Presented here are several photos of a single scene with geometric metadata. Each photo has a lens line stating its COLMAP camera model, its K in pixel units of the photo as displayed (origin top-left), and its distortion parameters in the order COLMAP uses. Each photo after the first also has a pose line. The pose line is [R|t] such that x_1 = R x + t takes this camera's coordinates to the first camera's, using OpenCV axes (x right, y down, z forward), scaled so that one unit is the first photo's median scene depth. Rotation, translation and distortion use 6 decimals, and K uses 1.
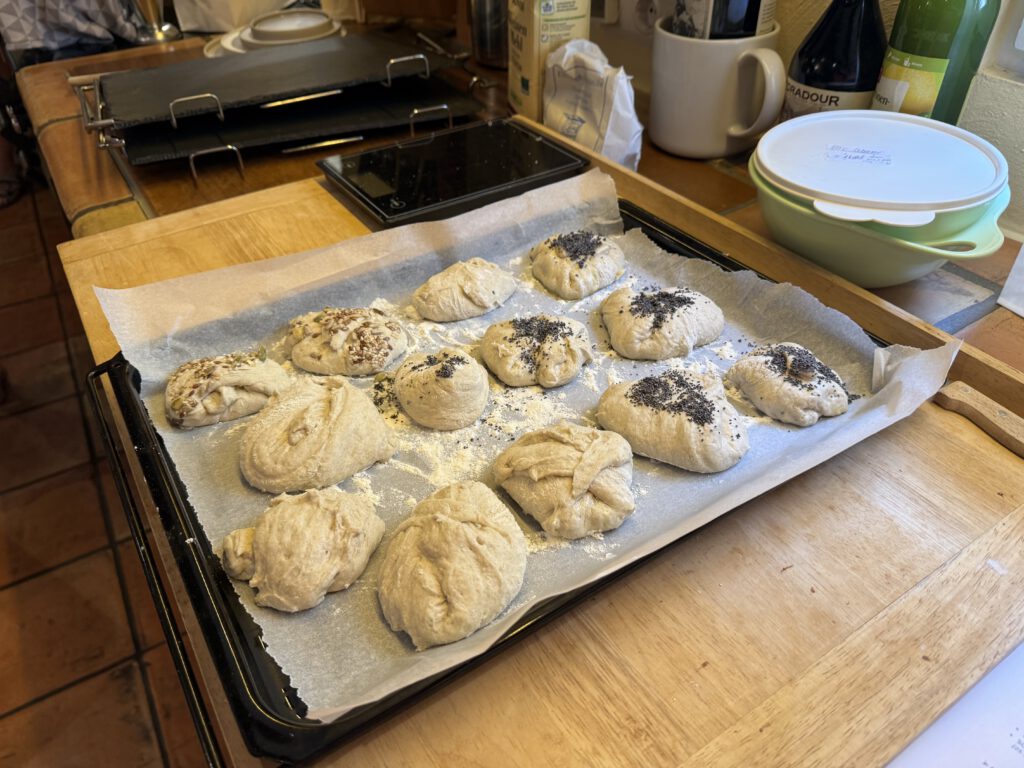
lens RADIAL K [[738.9, 0, 515.9], [0, 738.9, 387.3], [0, 0, 1]] dist [-0.002950, -0.010152]
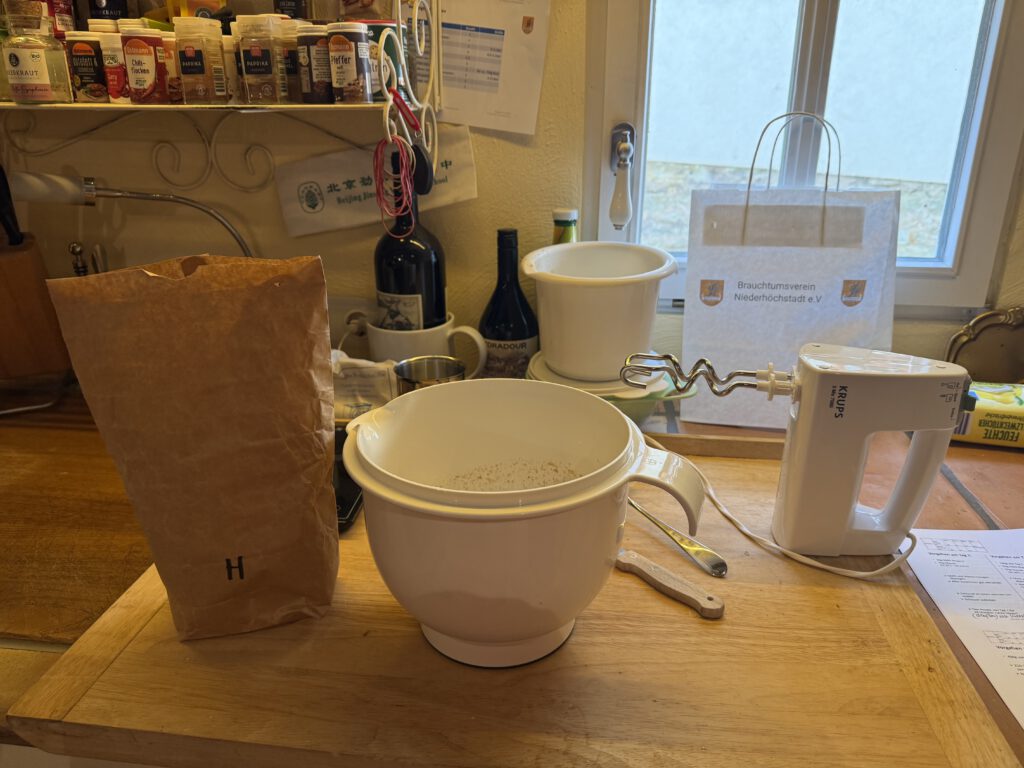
lens RADIAL K [[738.9, 0, 510.8], [0, 738.9, 383.0], [0, 0, 1]] dist [-0.002950, -0.010152]
pose [[0.641073, -0.259073, 0.722431, -0.690607], [0.478659, 0.870765, -0.112486, -0.139998], [-0.599926, 0.417910, 0.682232, -0.030136]]
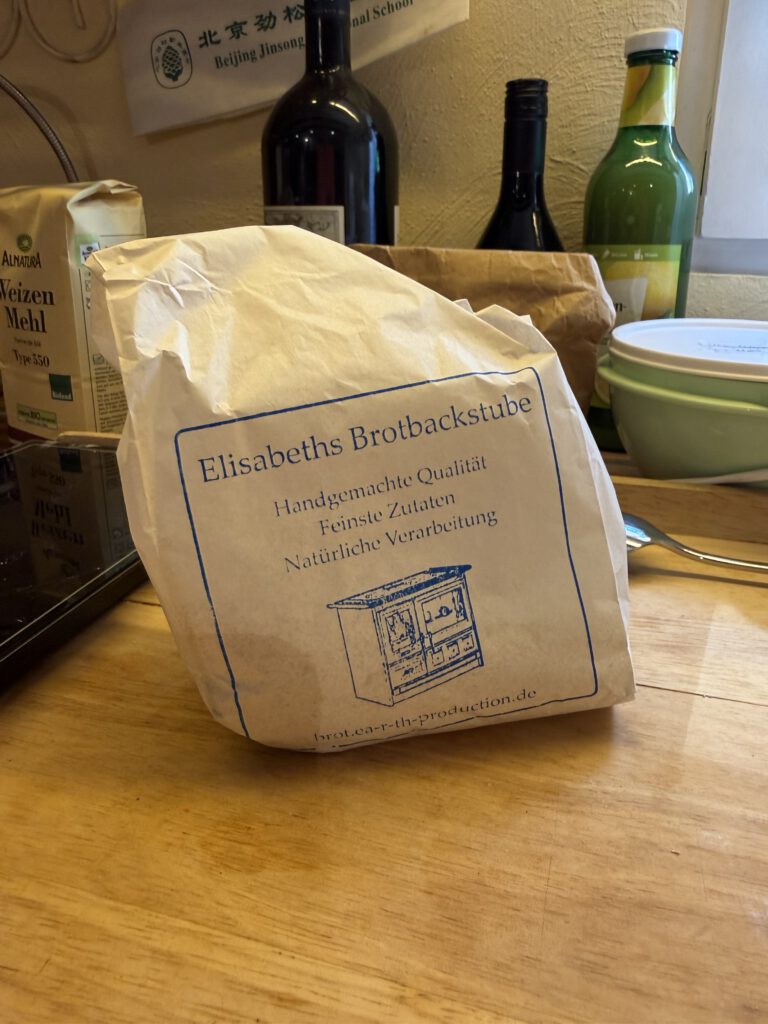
lens RADIAL K [[738.9, 0, 383.3], [0, 738.9, 510.2], [0, 0, 1]] dist [-0.002950, -0.010152]
pose [[0.759574, -0.217067, 0.613130, -0.202065], [0.398478, 0.900347, -0.174902, -0.129264], [-0.514064, 0.377170, 0.770377, 0.513333]]
